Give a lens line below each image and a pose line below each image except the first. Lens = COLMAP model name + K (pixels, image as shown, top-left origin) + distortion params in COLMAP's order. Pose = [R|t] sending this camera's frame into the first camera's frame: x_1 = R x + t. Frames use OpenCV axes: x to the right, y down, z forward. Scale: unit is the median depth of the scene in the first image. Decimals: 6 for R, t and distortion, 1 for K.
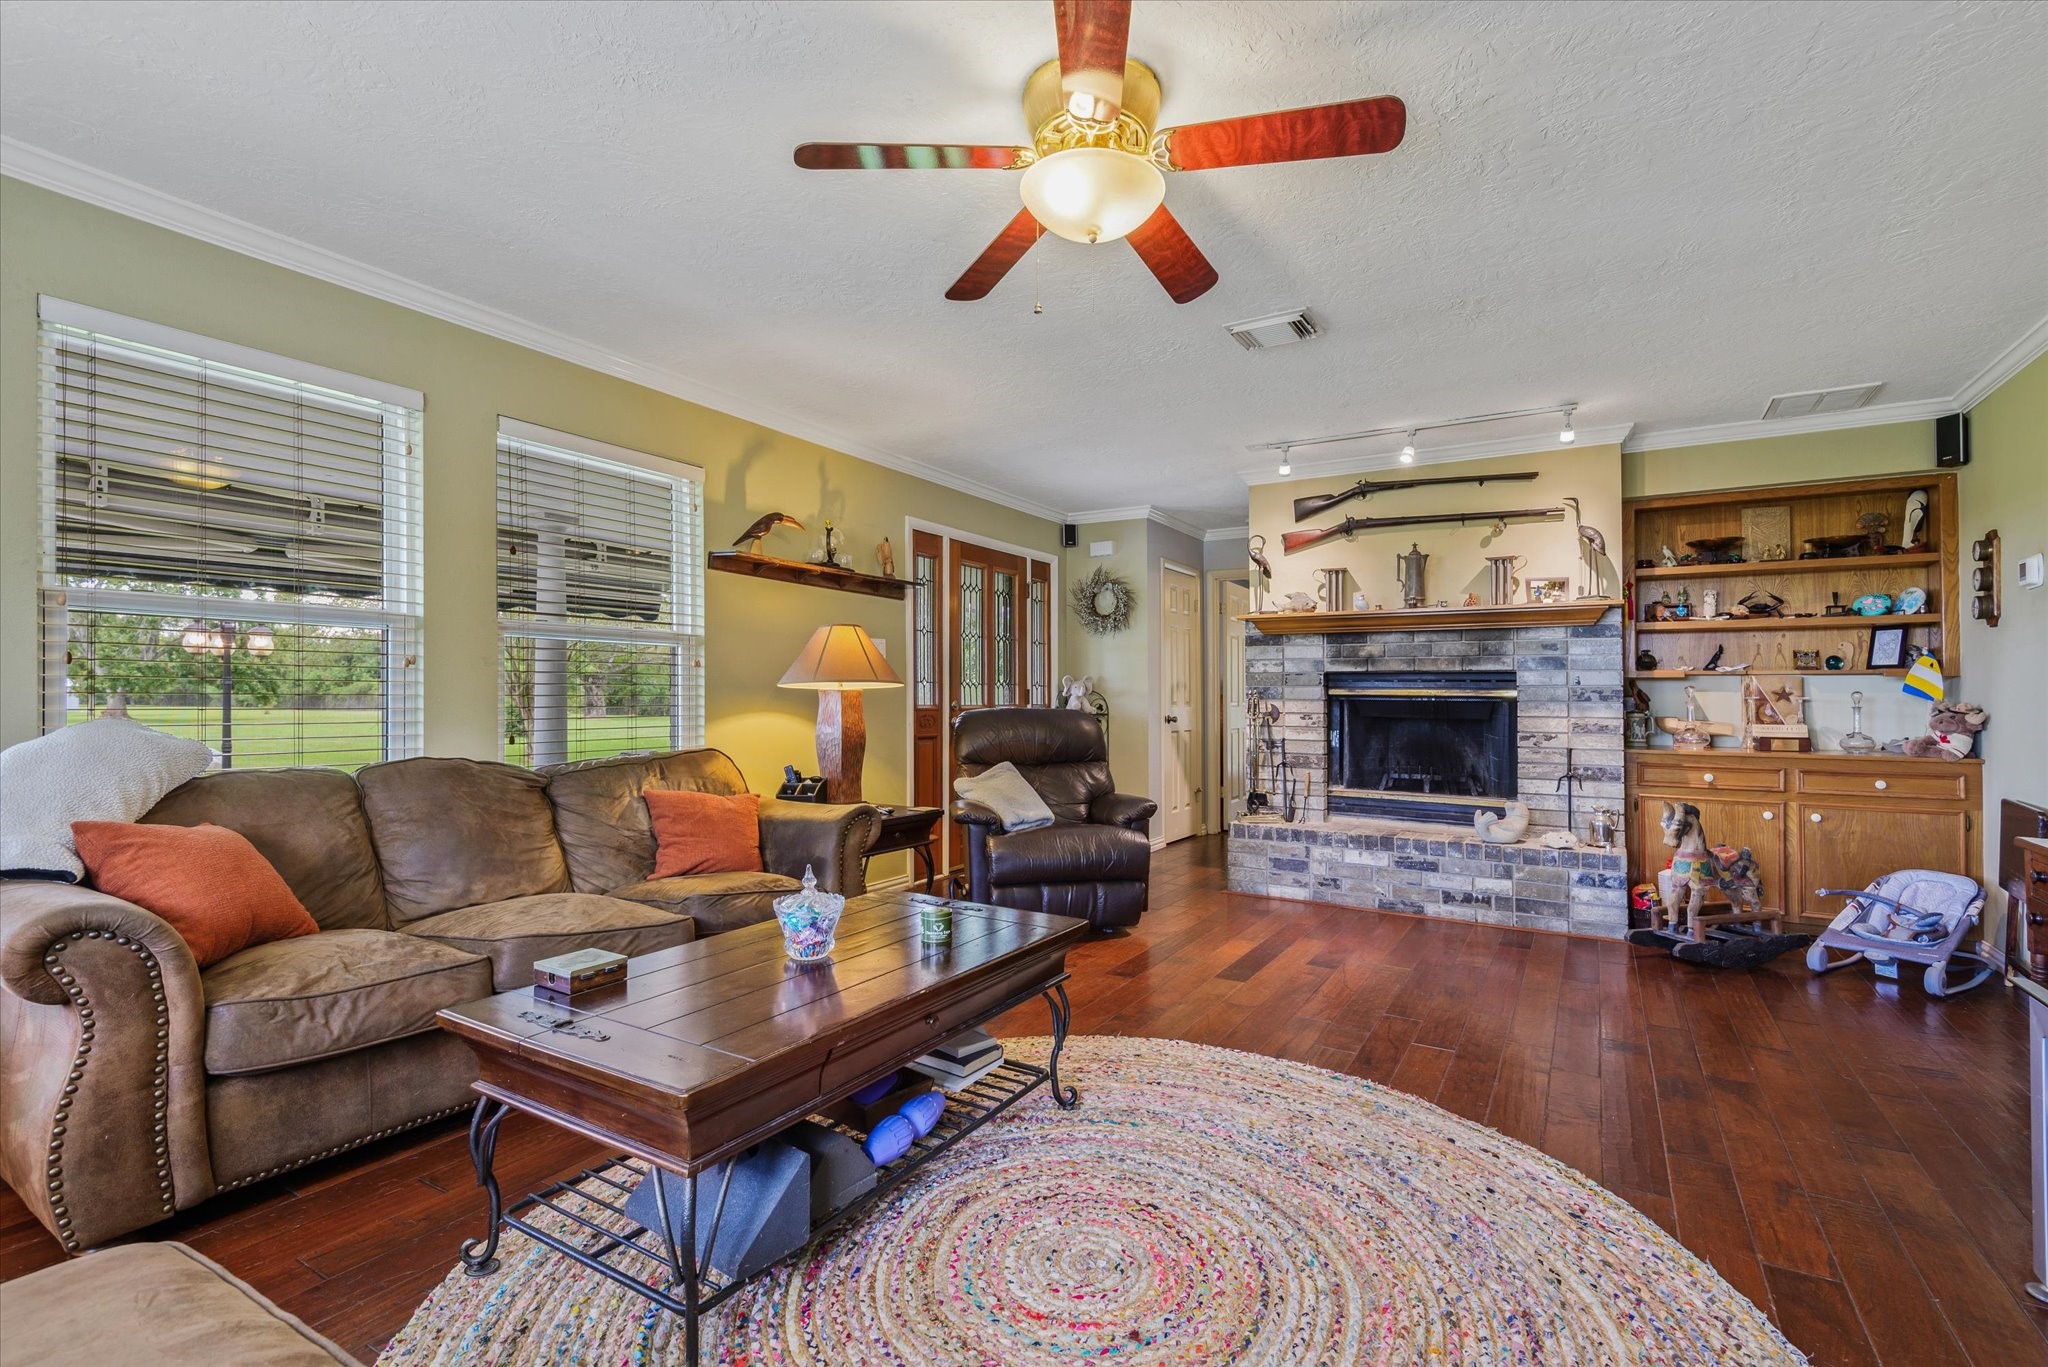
lens RADIAL K [[926.4, 0, 1025.3], [0, 926.4, 643.1], [0, 0, 1]] dist [0.044202, -0.027365]
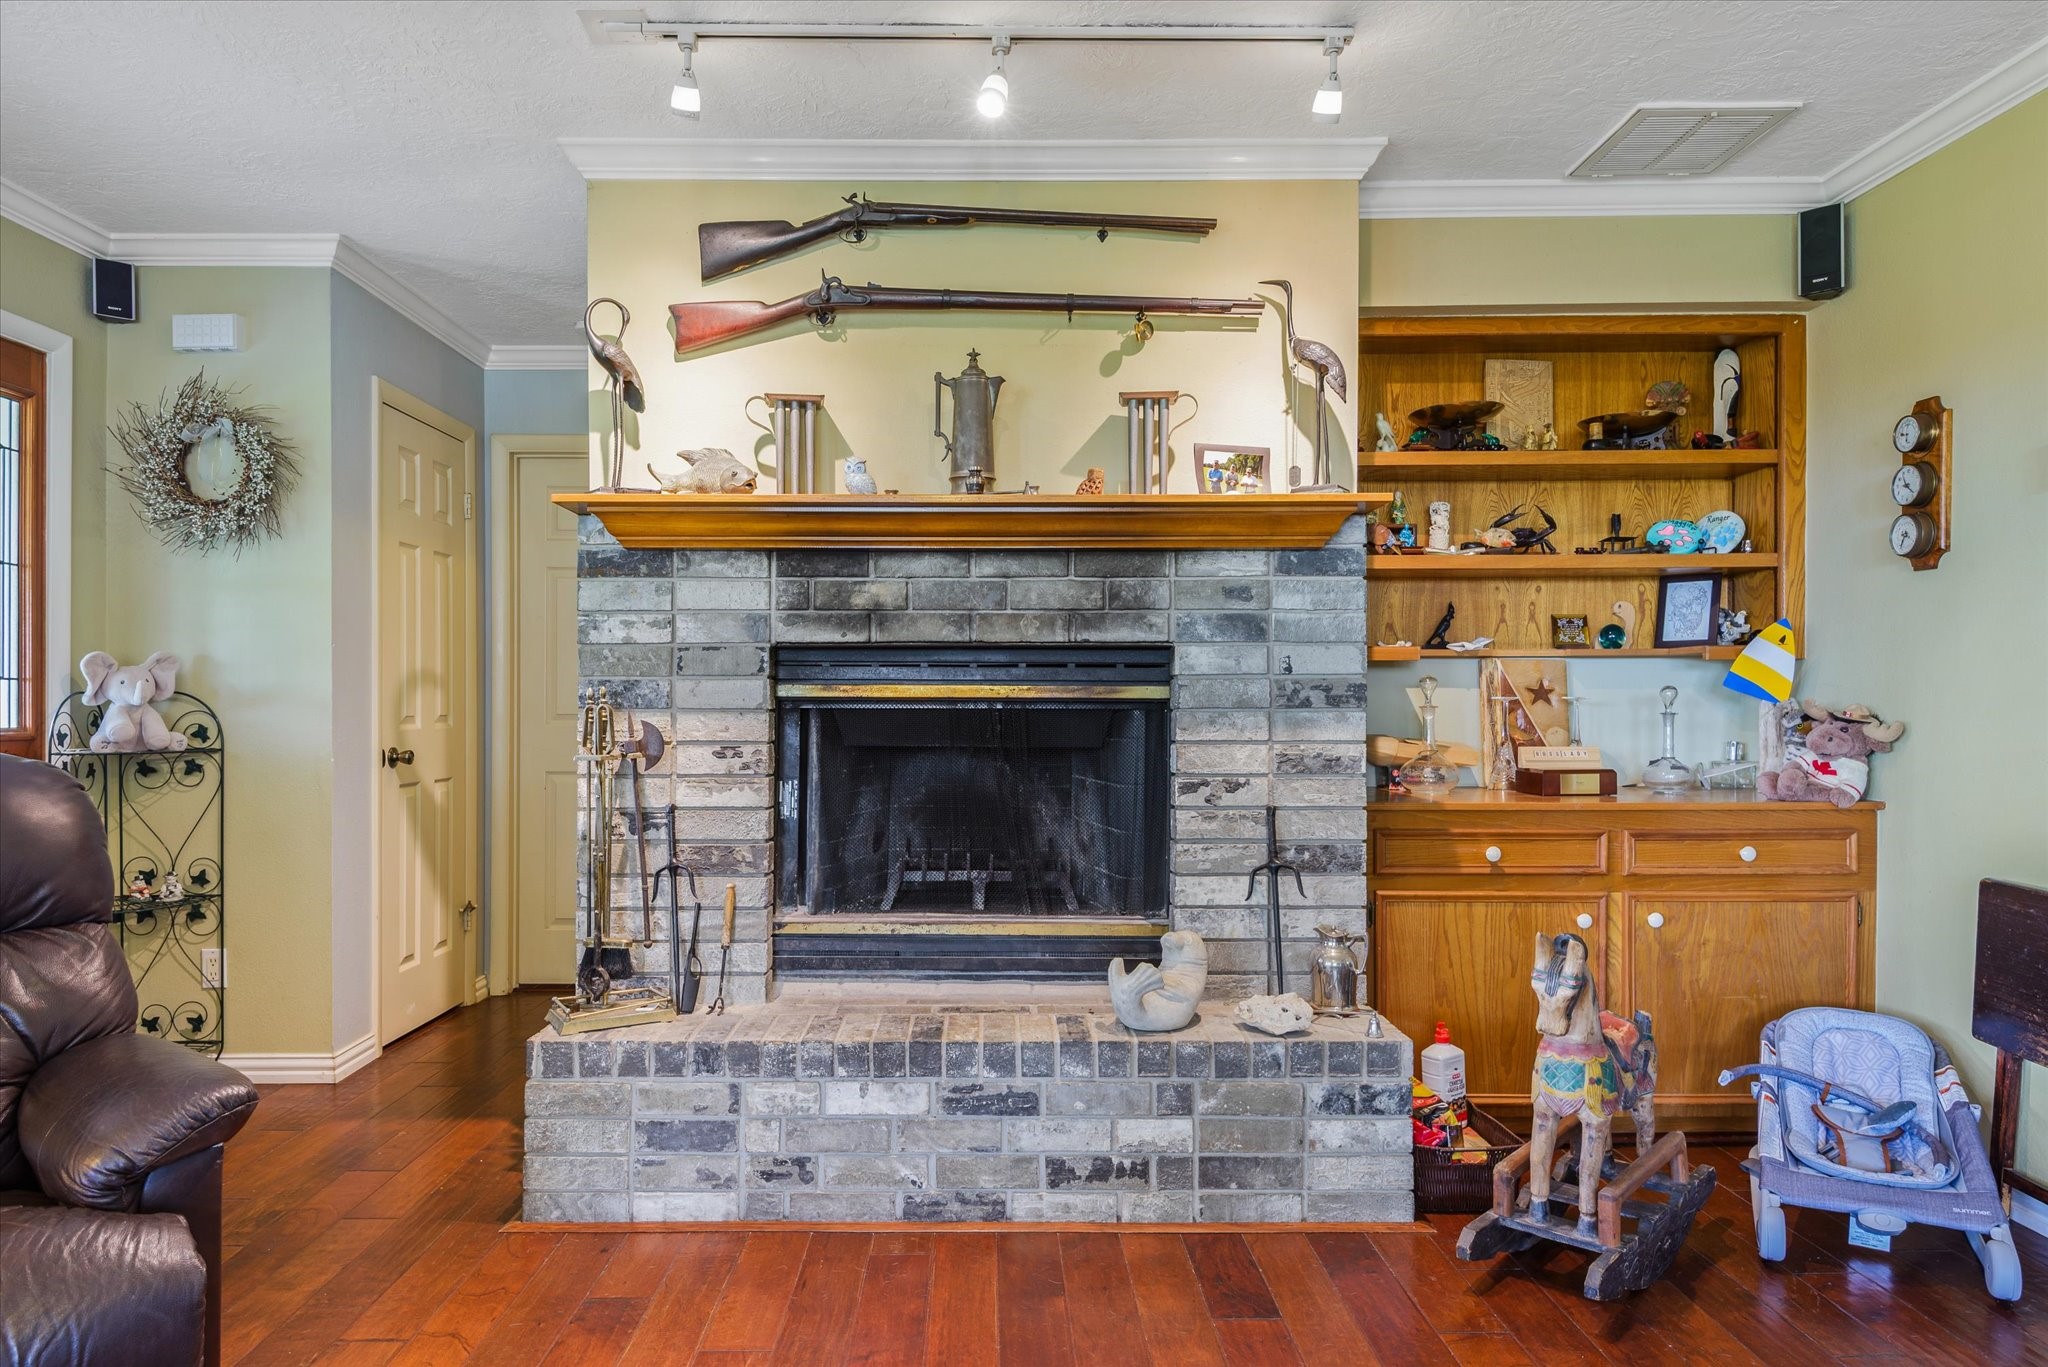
lens RADIAL K [[1256.2, 0, 985.6], [0, 1256.2, 704.5], [0, 0, 1]] dist [0.034178, -0.032665]
pose [[0.854044, -0.007914, 0.520140, 0.121033], [-0.023343, 0.998294, 0.053518, 0.028653], [-0.519676, -0.057849, 0.852403, 0.514359]]
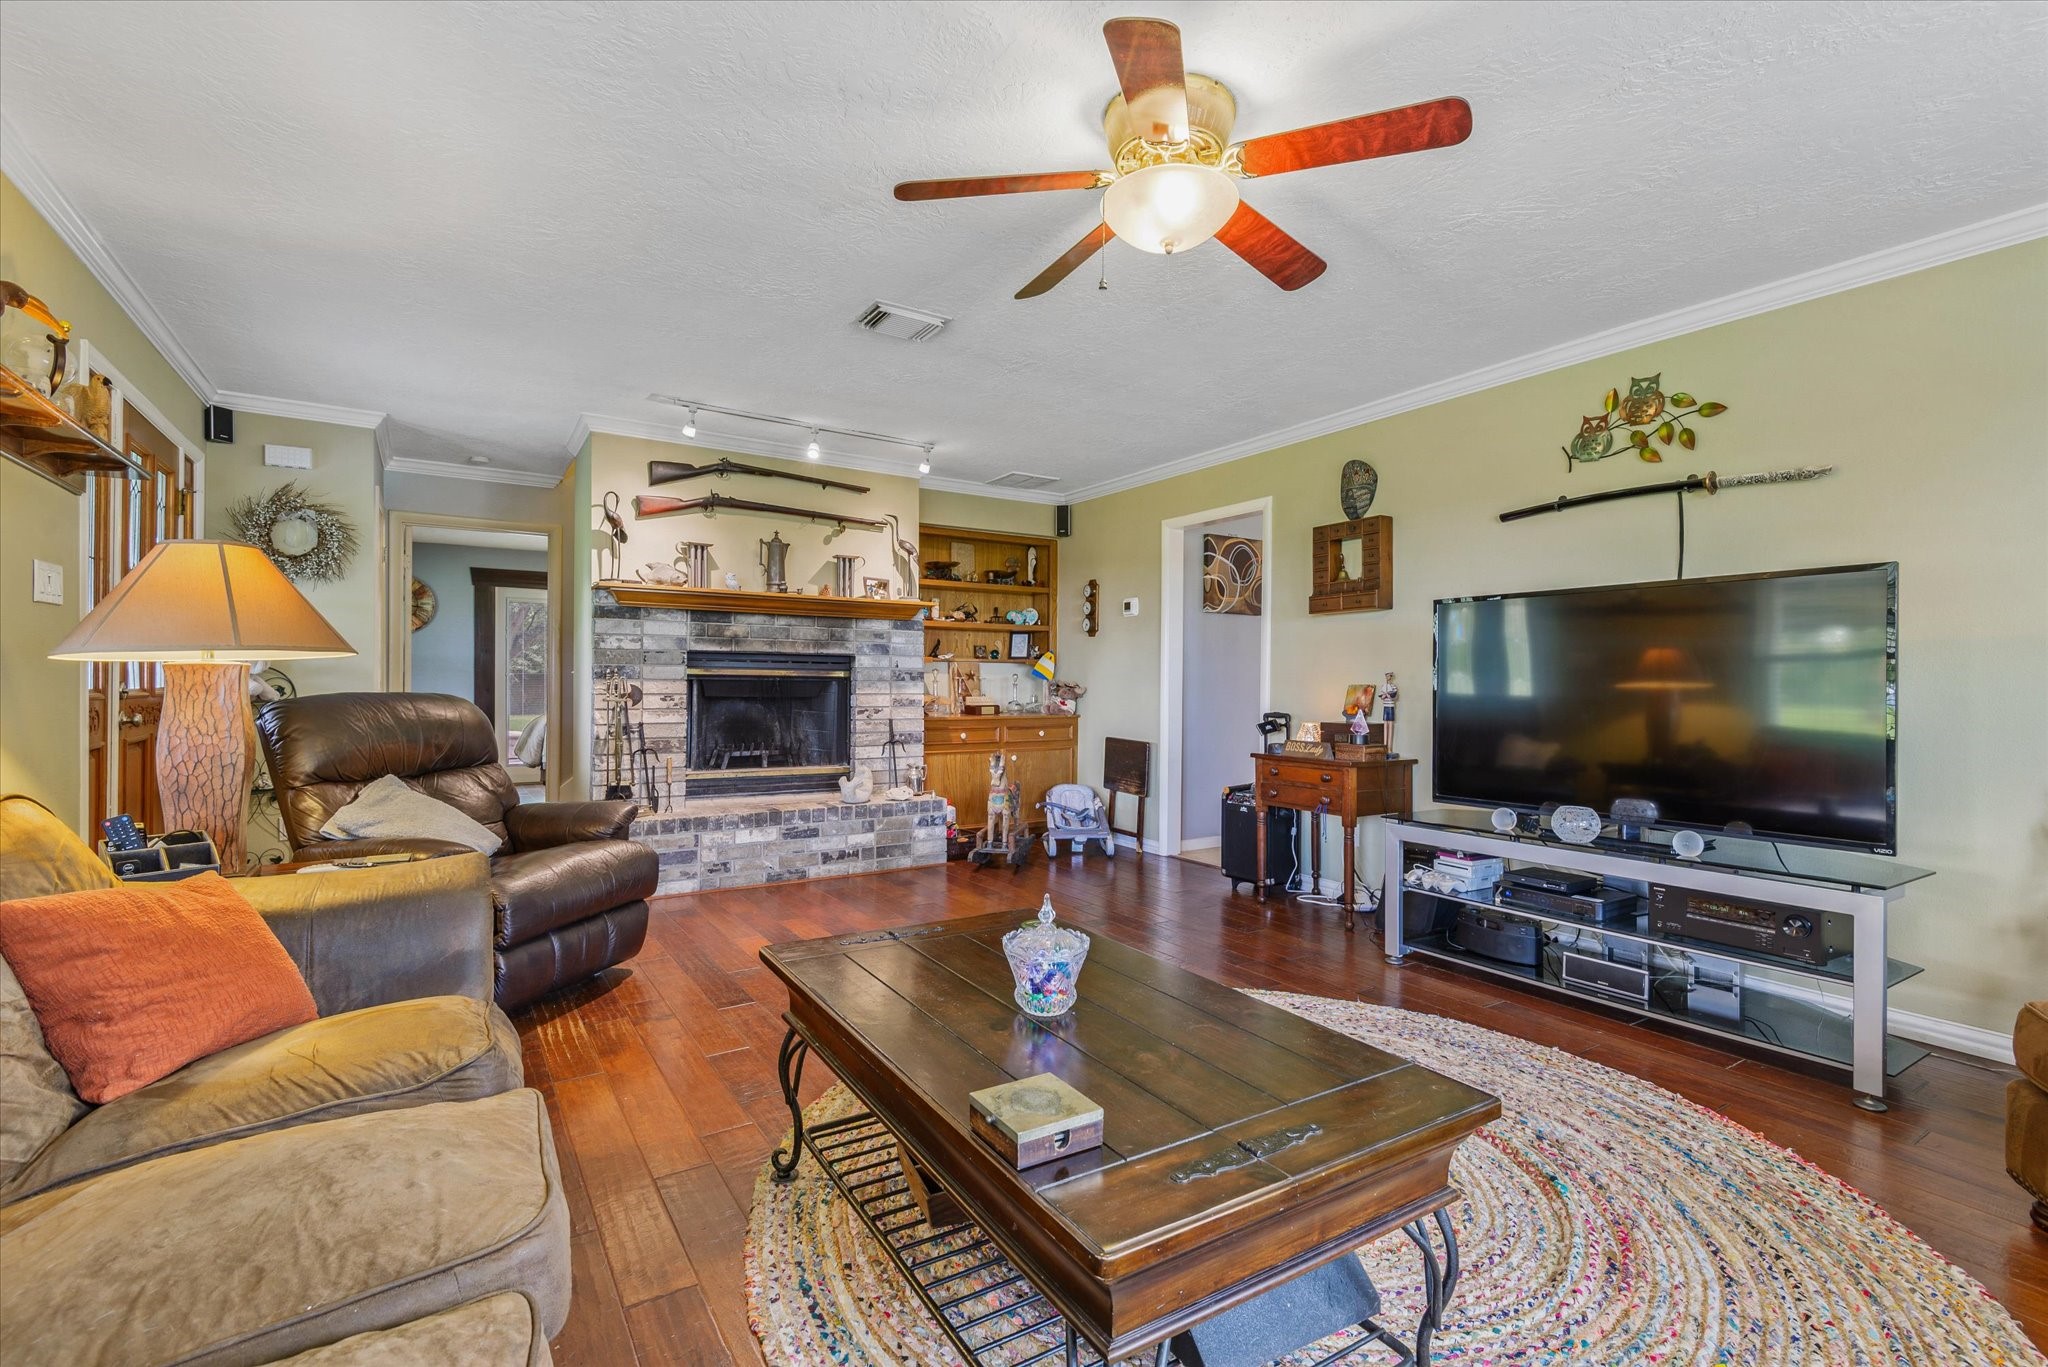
lens RADIAL K [[926.4, 0, 1025.3], [0, 926.4, 643.1], [0, 0, 1]] dist [0.044202, -0.027365]
pose [[0.438802, 0.035173, 0.897895, -0.420541], [-0.057292, 0.998296, -0.011107, 0.015672], [-0.896755, -0.046568, 0.440069, 0.299175]]
